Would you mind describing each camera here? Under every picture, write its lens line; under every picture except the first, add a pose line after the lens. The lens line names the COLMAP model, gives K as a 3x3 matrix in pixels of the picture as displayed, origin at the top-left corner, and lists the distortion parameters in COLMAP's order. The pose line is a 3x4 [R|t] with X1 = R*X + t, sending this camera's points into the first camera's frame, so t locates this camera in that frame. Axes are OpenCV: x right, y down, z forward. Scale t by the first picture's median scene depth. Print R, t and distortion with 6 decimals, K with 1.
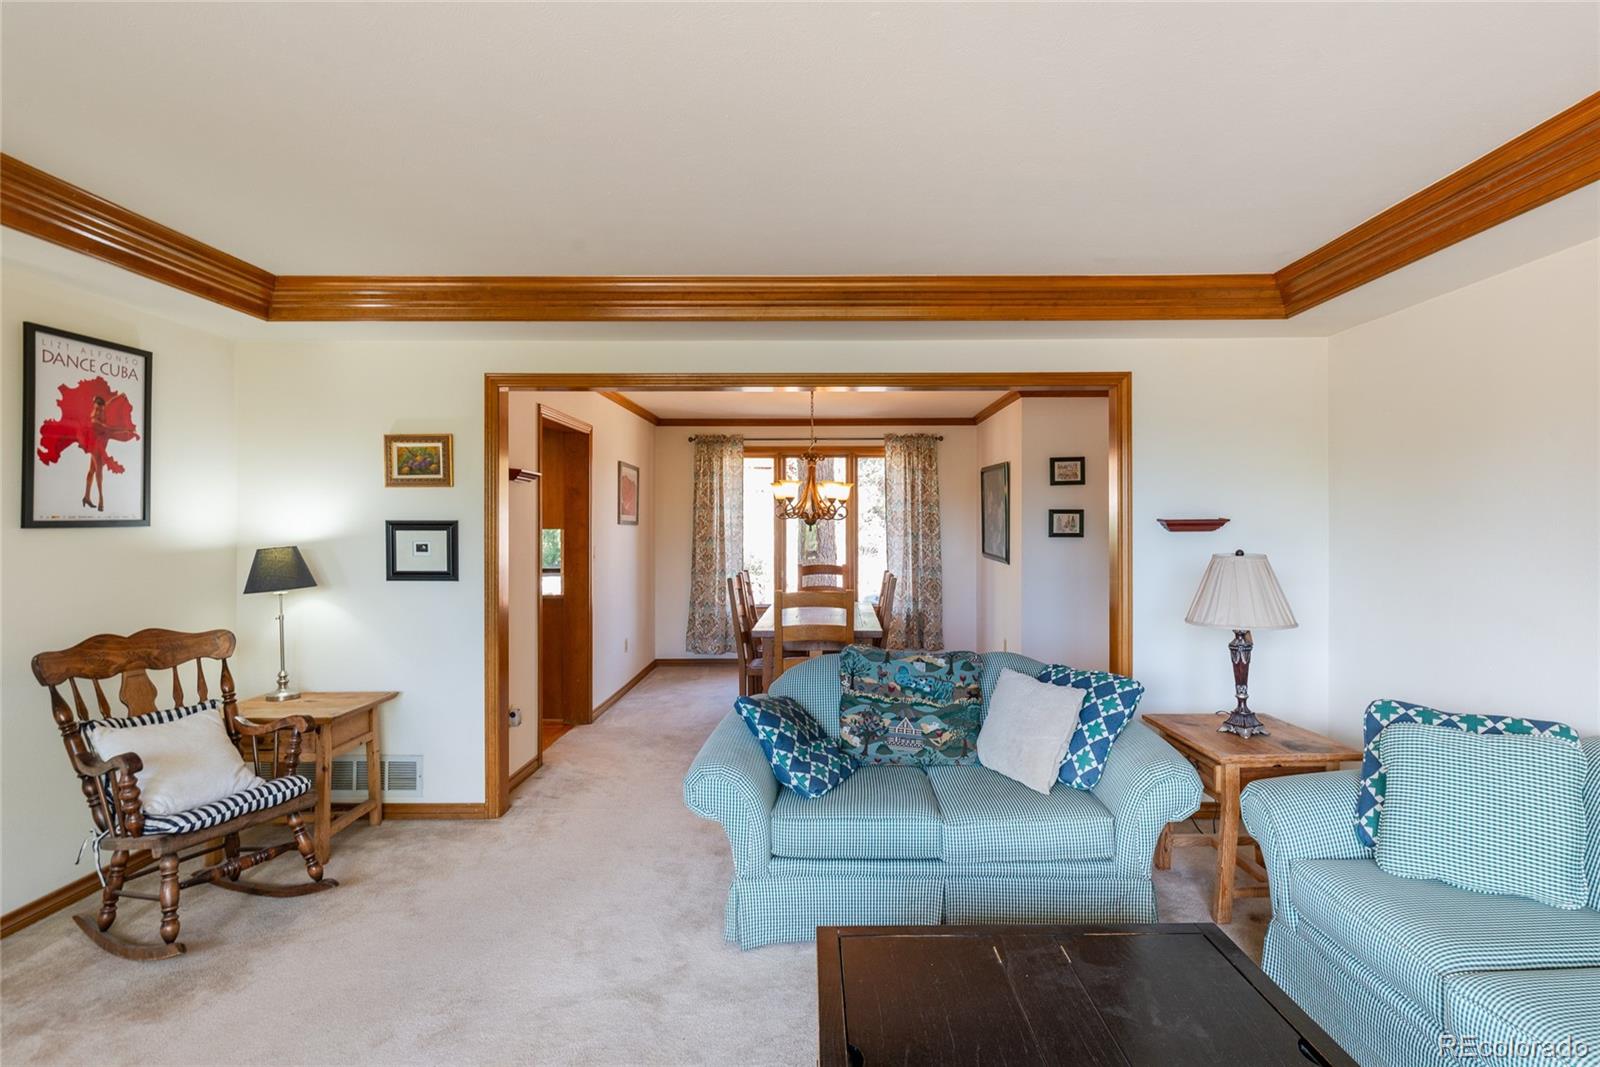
lens RADIAL K [[804.4, 0, 822.6], [0, 804.4, 527.1], [0, 0, 1]] dist [-0.001369, 0.000683]
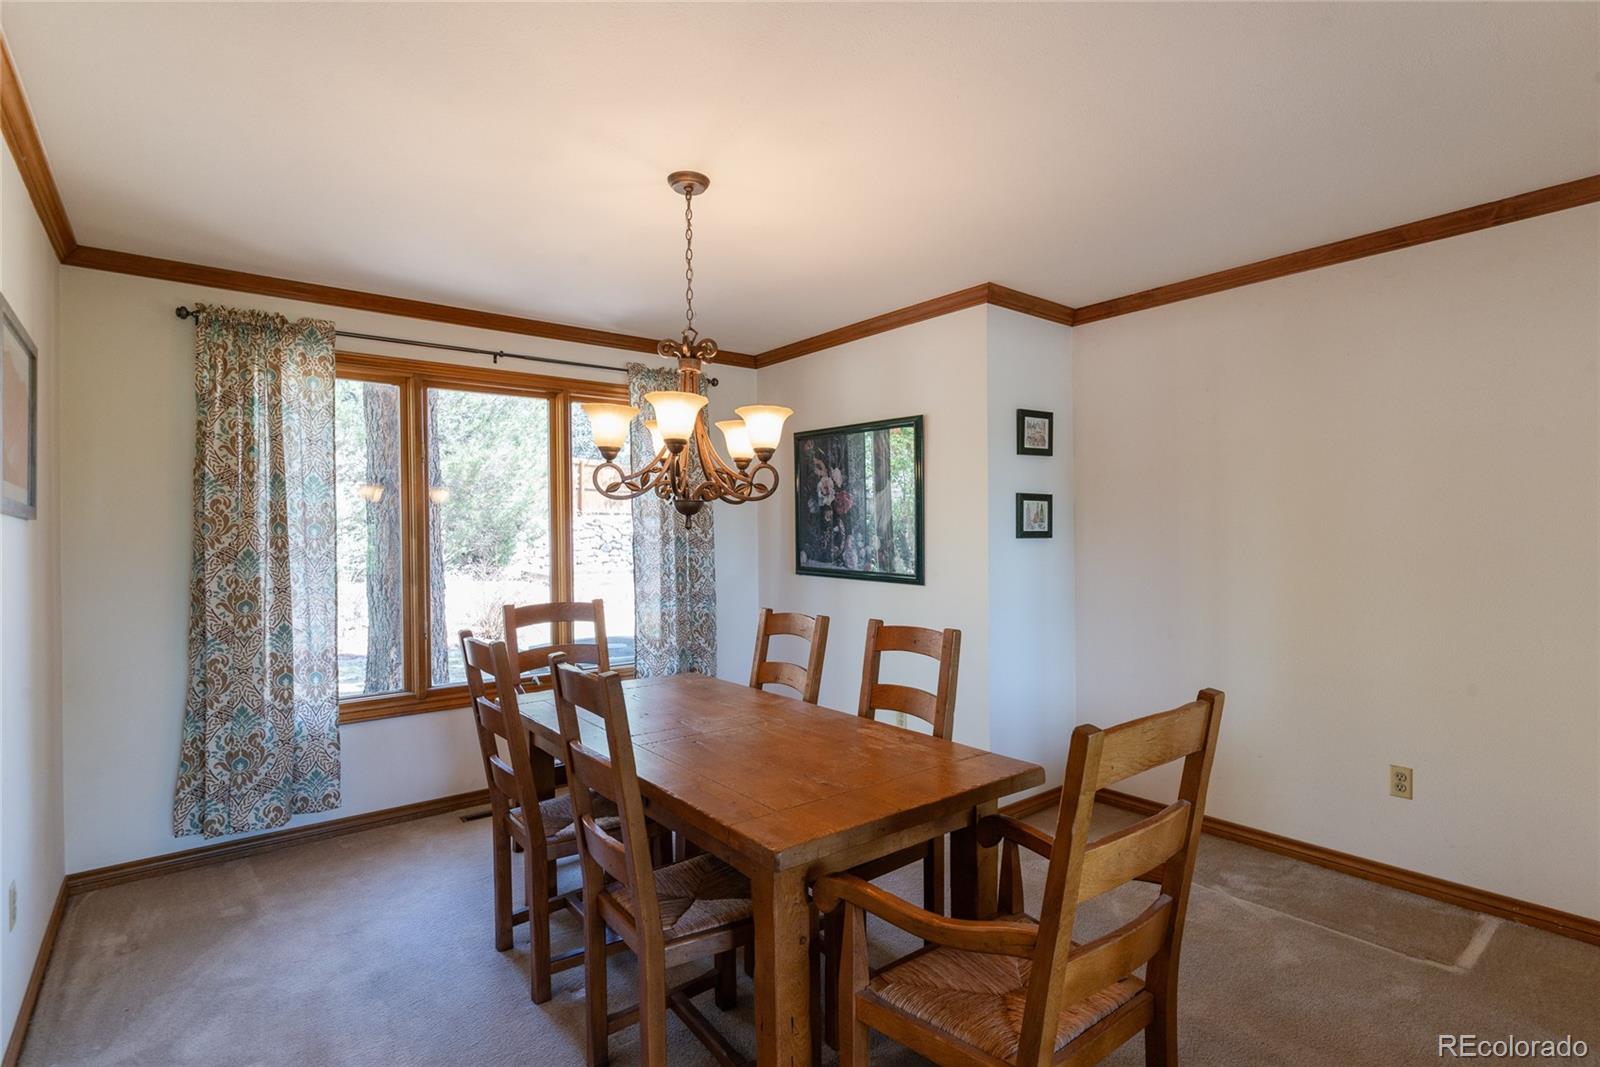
lens RADIAL K [[782.0, 0, 824.9], [0, 782.0, 539.6], [0, 0, 1]] dist [0.001110, 0.000805]
pose [[0.771736, -0.010806, 0.635851, -0.339563], [0.011262, 0.999931, 0.003324, 0.015903], [-0.635843, 0.004596, 0.771805, 1.001482]]
